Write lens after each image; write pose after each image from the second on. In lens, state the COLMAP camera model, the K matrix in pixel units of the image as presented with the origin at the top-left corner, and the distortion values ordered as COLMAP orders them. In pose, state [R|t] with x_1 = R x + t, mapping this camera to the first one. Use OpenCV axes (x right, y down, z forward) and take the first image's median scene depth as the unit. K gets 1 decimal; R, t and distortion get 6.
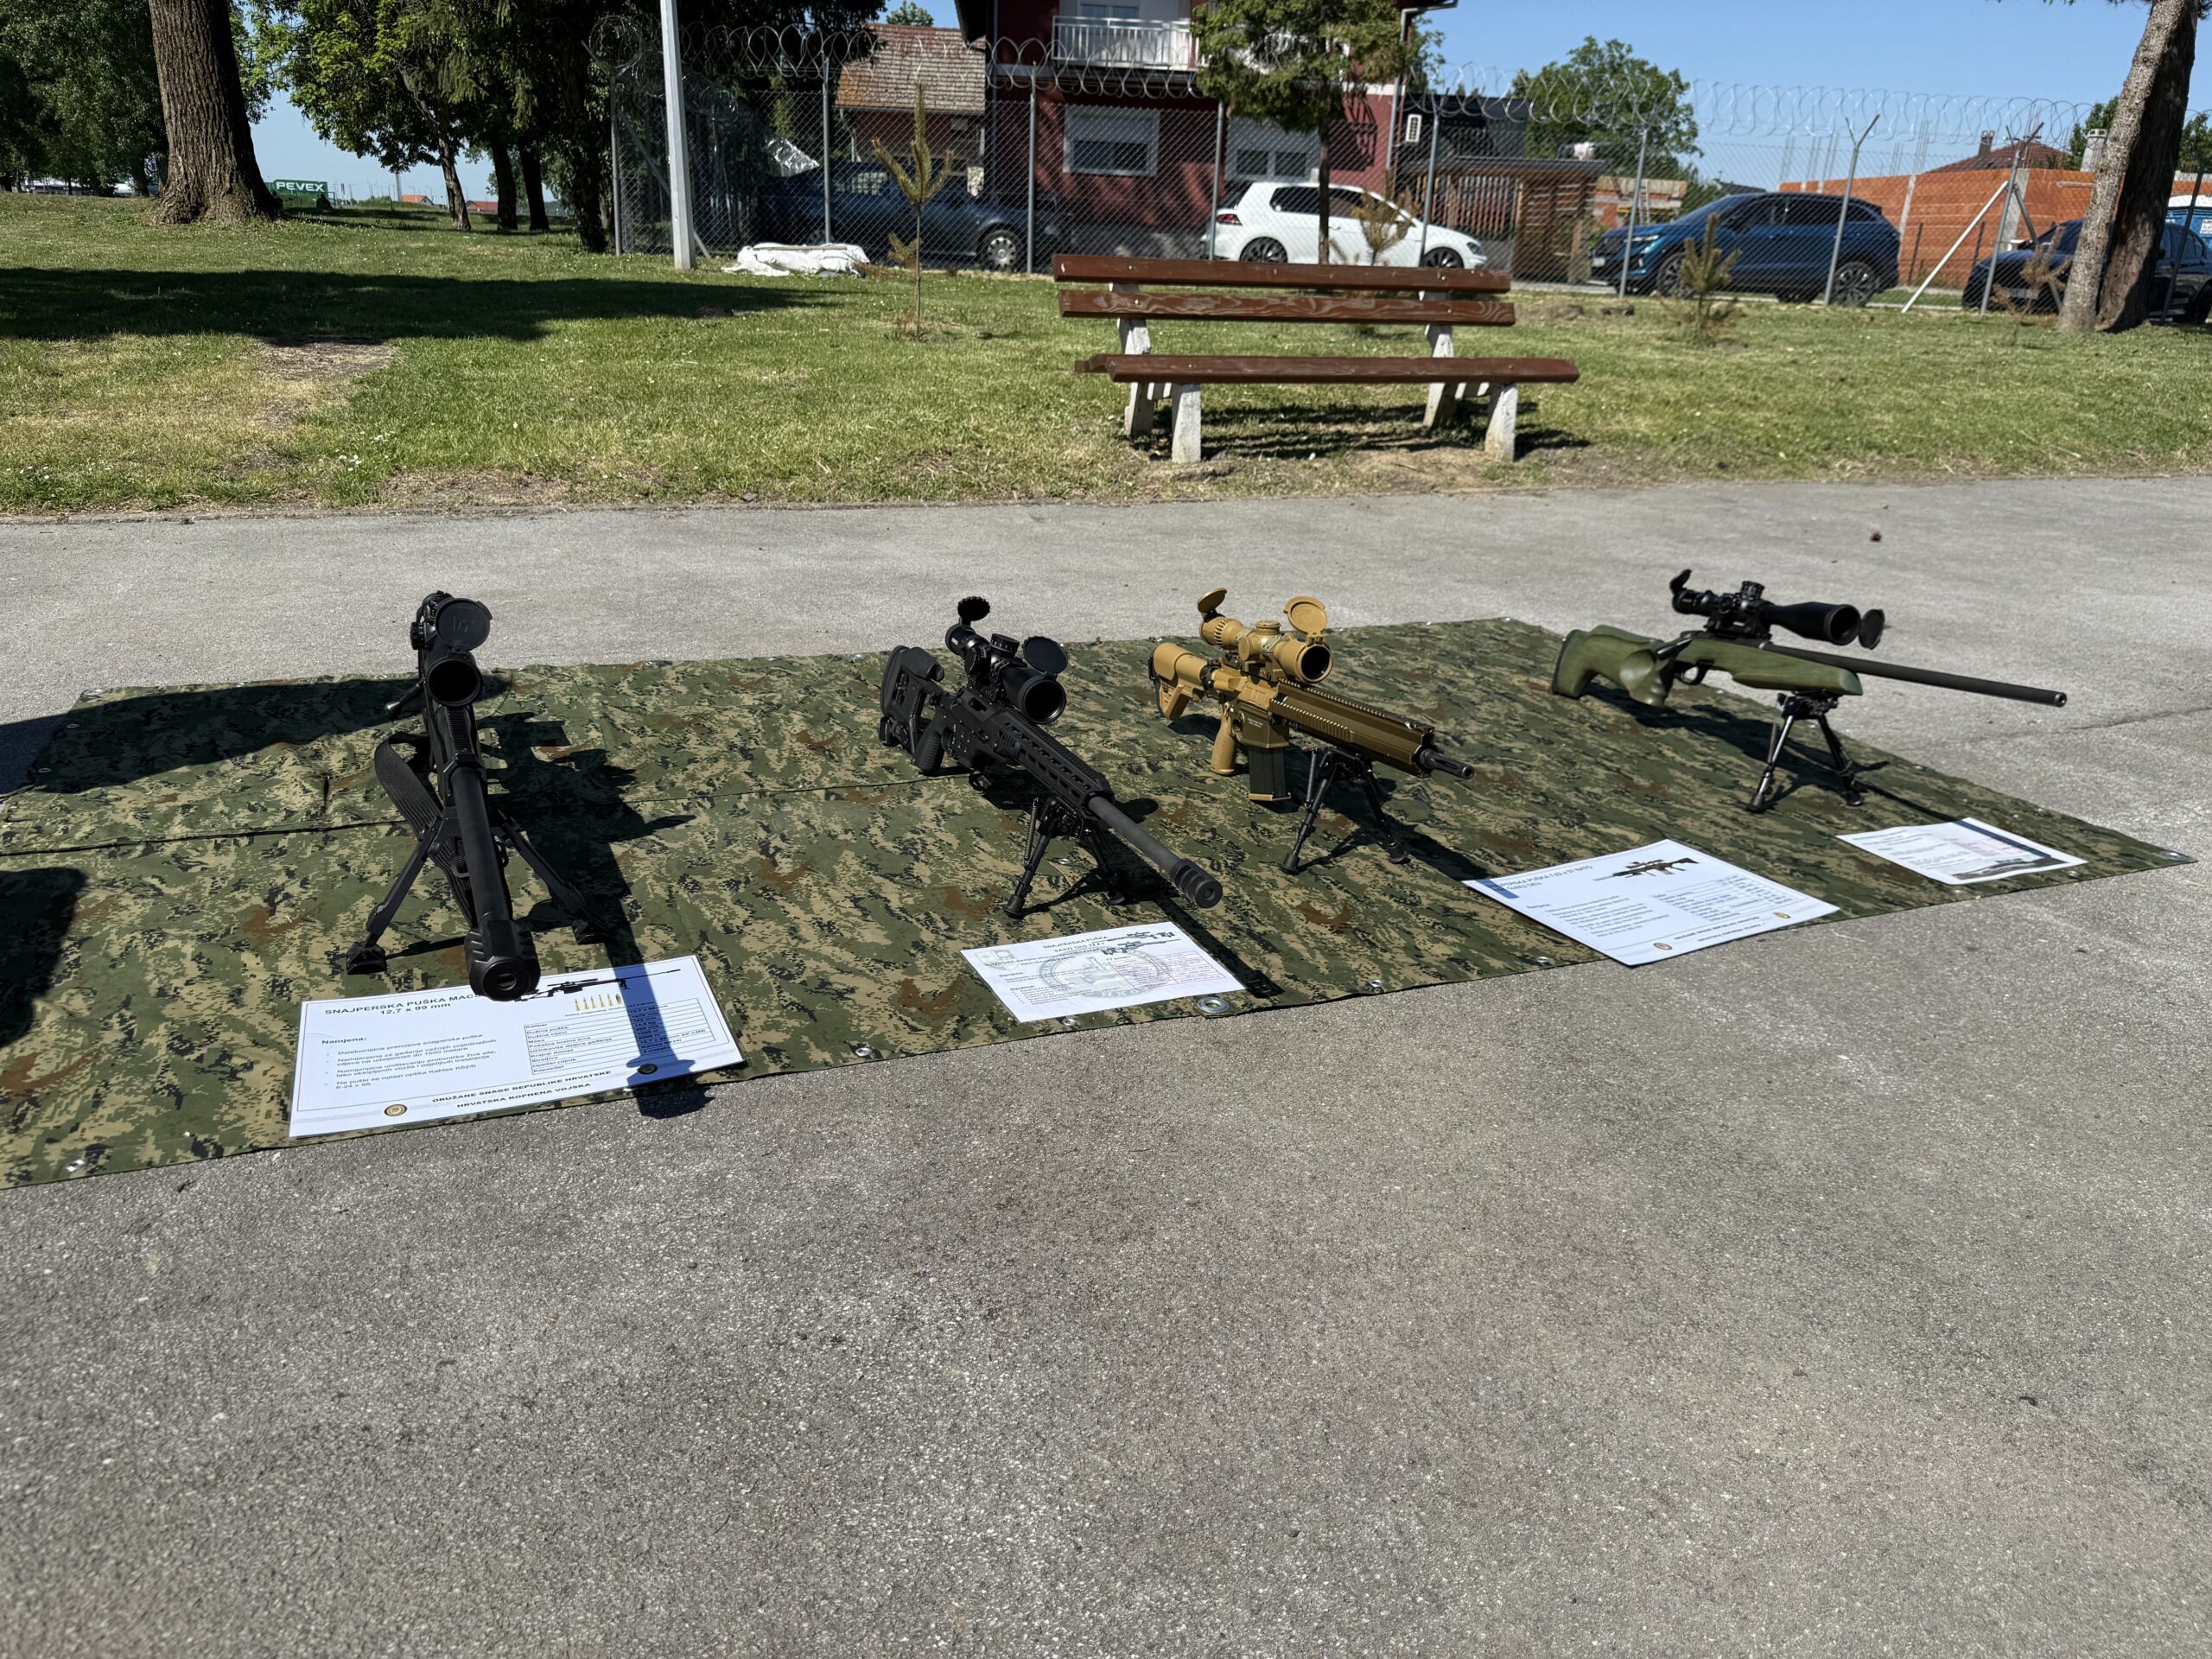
lens RADIAL K [[1603.3, 0, 1069.1], [0, 1603.3, 832.0], [0, 0, 1]] dist [0.193029, -0.471196]
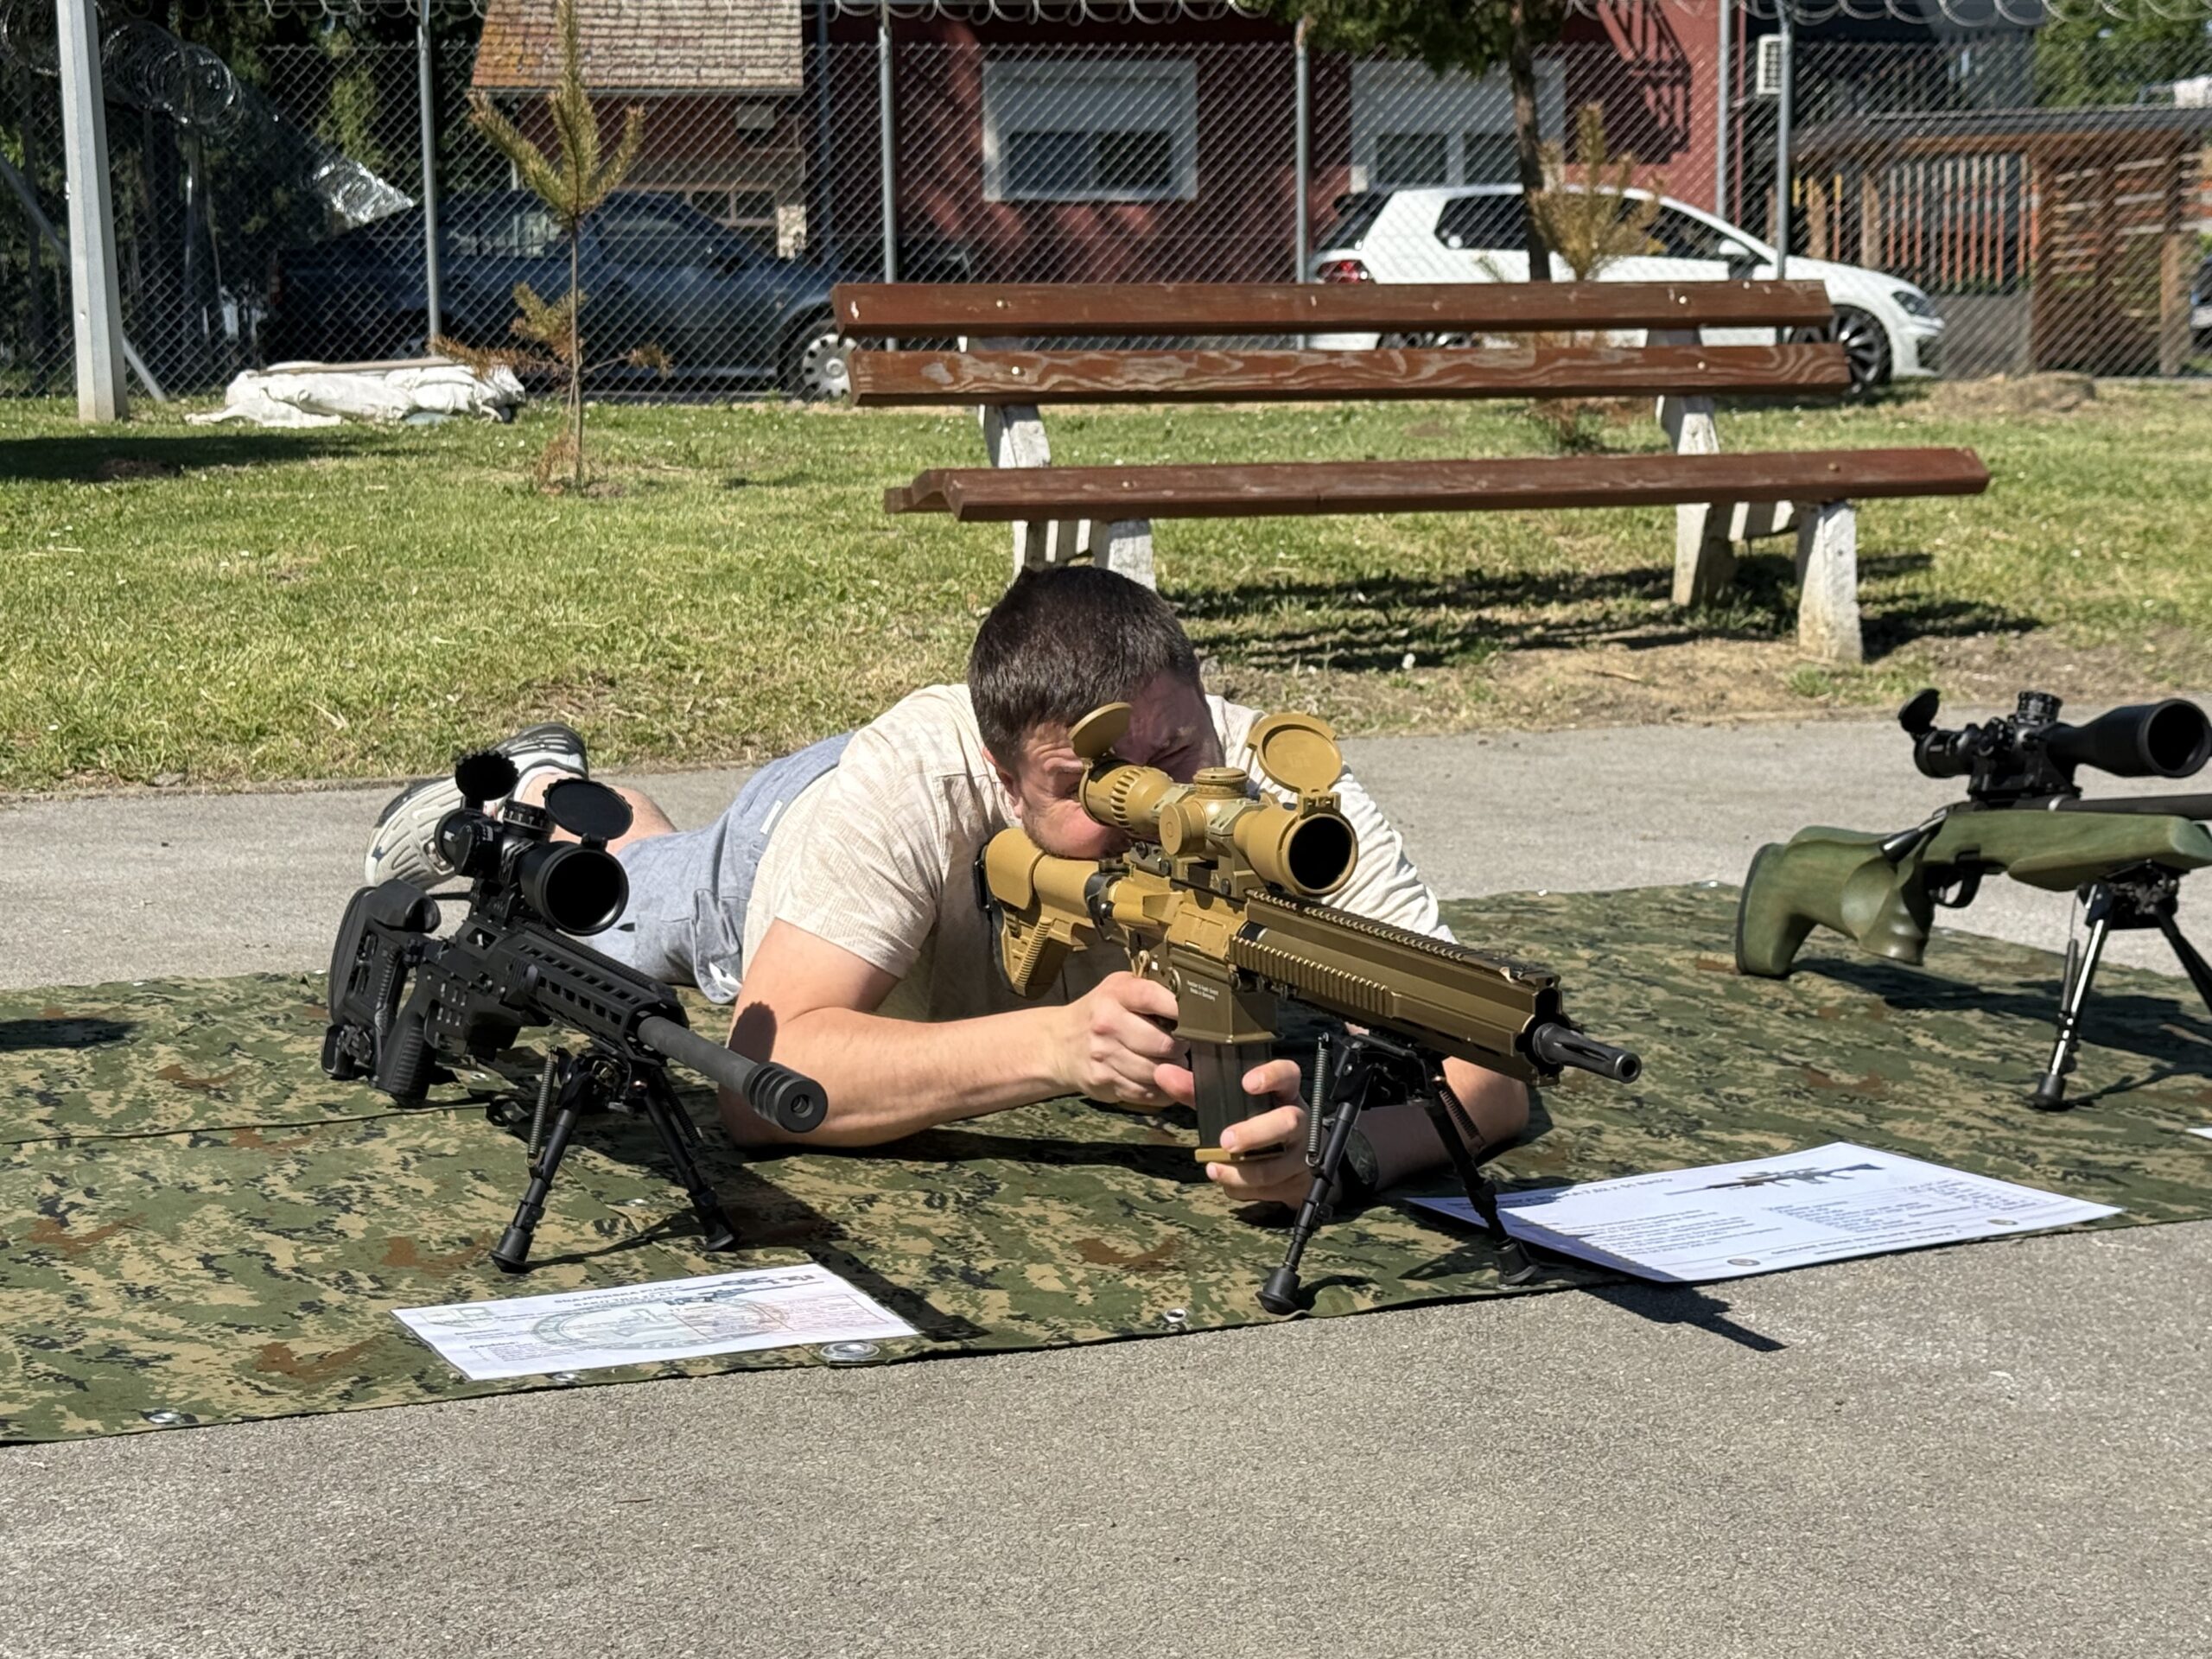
lens RADIAL K [[4172.4, 0, 1106.0], [0, 4172.4, 829.5], [0, 0, 1]] dist [0.180242, -0.148531]
pose [[0.998699, -0.050573, -0.006454, 0.073471], [0.047430, 0.968048, -0.246240, 0.109041], [0.018701, 0.245614, 0.969187, -0.148447]]
